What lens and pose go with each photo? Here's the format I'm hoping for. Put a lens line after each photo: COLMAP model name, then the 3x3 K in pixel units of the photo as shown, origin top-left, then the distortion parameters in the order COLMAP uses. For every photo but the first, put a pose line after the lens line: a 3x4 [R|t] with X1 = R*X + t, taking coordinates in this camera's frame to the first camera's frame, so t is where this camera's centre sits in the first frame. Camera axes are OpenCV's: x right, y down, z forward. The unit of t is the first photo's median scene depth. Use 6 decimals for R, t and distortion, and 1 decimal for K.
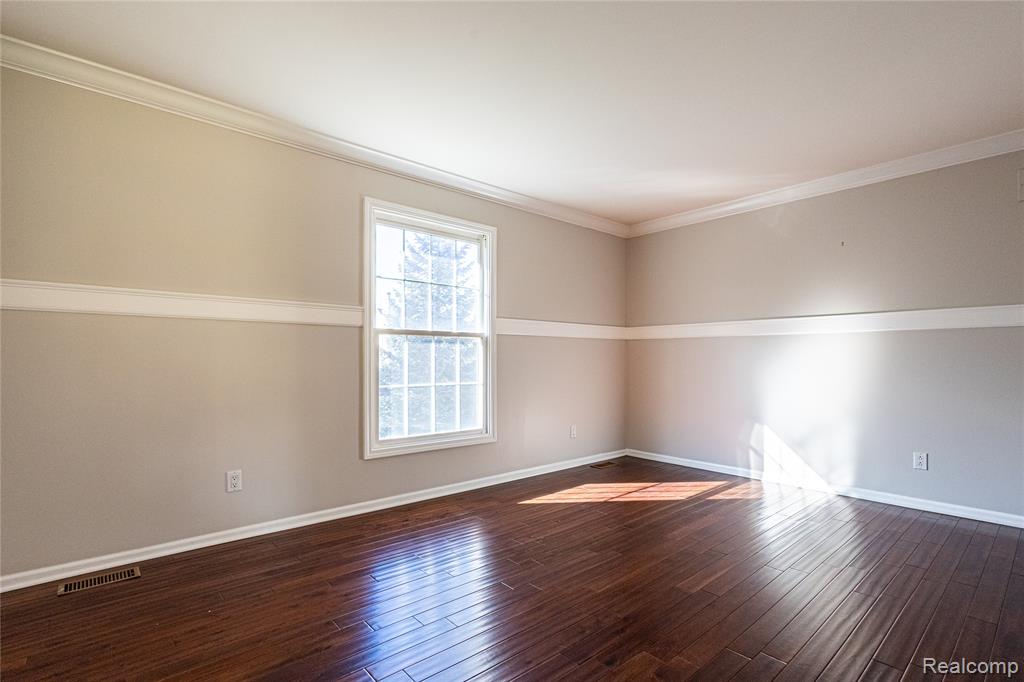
lens RADIAL K [[474.2, 0, 508.7], [0, 474.2, 359.7], [0, 0, 1]] dist [-0.000977, -0.001010]
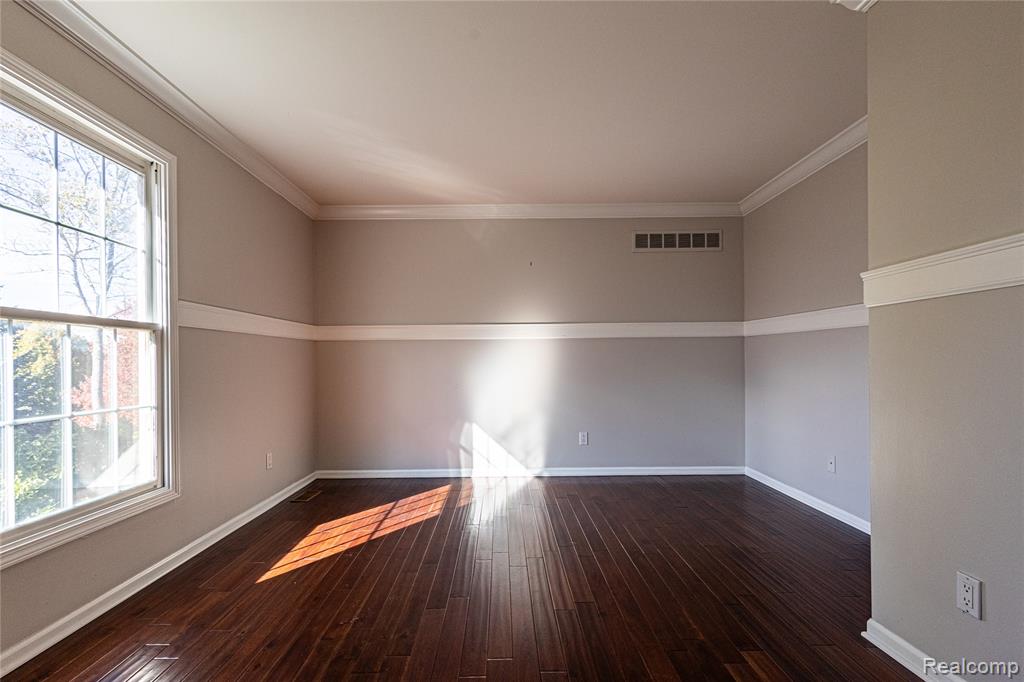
lens RADIAL K [[474.2, 0, 508.7], [0, 474.2, 359.7], [0, 0, 1]] dist [-0.000977, -0.001010]
pose [[0.648354, -0.005379, 0.761320, -0.222022], [0.011421, 0.999931, -0.002662, -0.002482], [-0.761253, 0.010421, 0.648371, 0.260928]]
